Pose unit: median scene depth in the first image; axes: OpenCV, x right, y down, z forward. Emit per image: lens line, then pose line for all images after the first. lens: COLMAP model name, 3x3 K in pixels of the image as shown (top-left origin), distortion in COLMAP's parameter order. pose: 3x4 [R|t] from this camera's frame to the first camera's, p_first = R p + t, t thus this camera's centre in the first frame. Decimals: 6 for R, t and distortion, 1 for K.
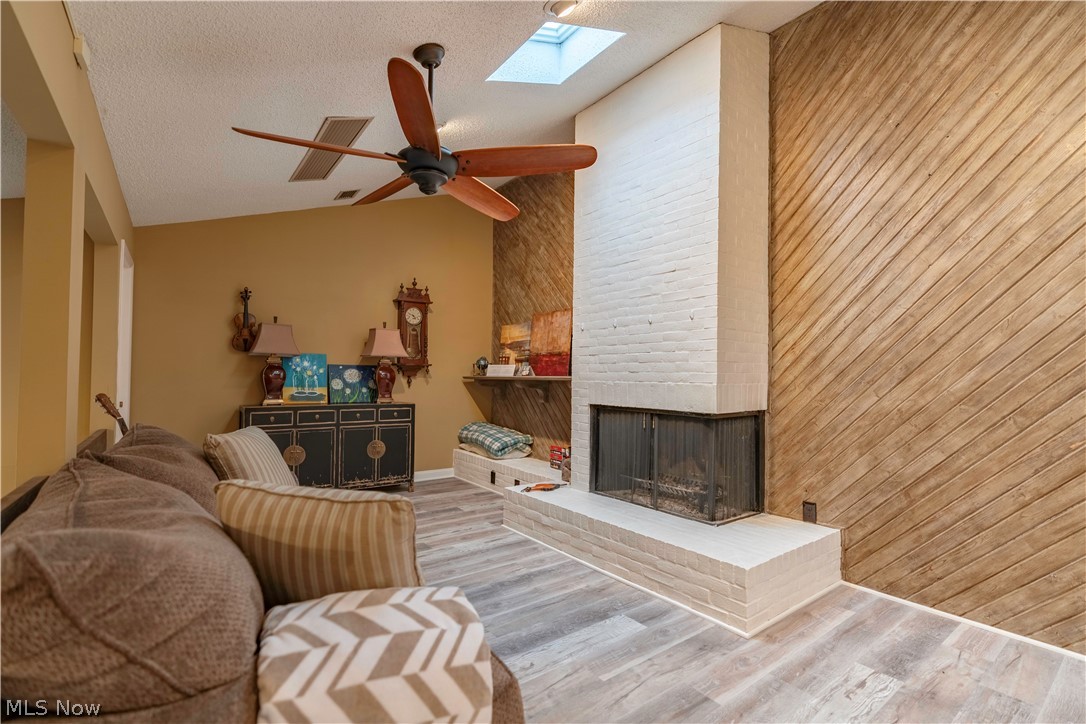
lens RADIAL K [[485.1, 0, 542.2], [0, 485.1, 364.3], [0, 0, 1]] dist [-0.007286, 0.000175]
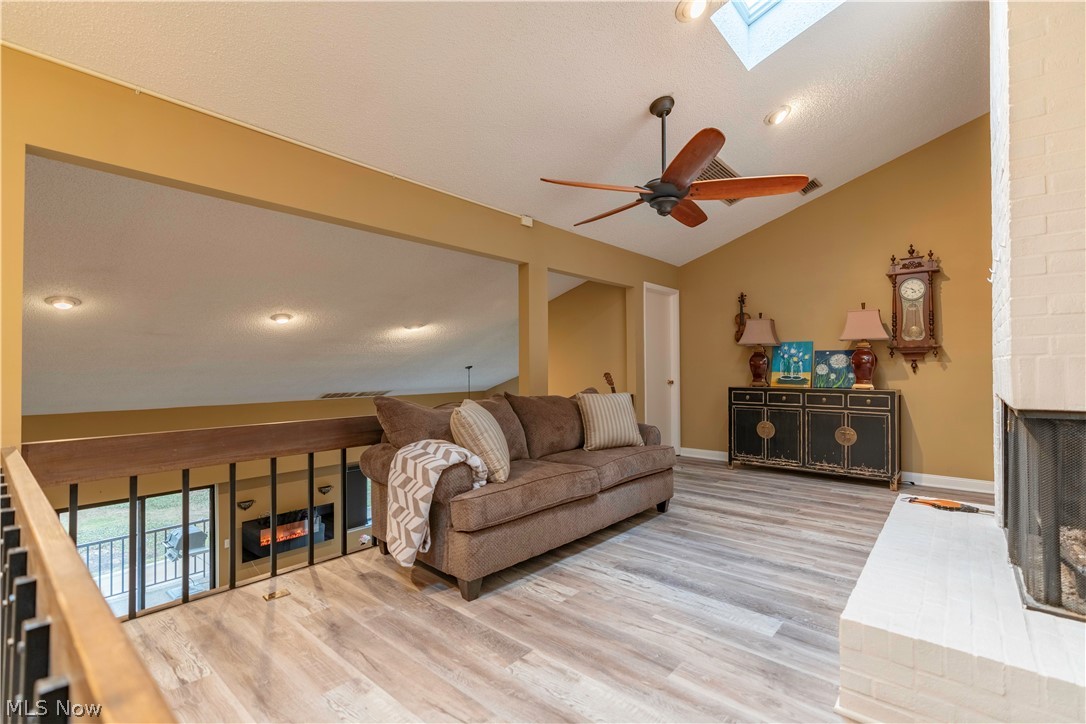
lens RADIAL K [[485.1, 0, 542.2], [0, 485.1, 364.3], [0, 0, 1]] dist [-0.007286, 0.000175]
pose [[0.215450, -0.017003, -0.976367, 0.477235], [0.031577, 0.999447, -0.010437, 0.022962], [0.976004, -0.028582, 0.215868, 0.202883]]
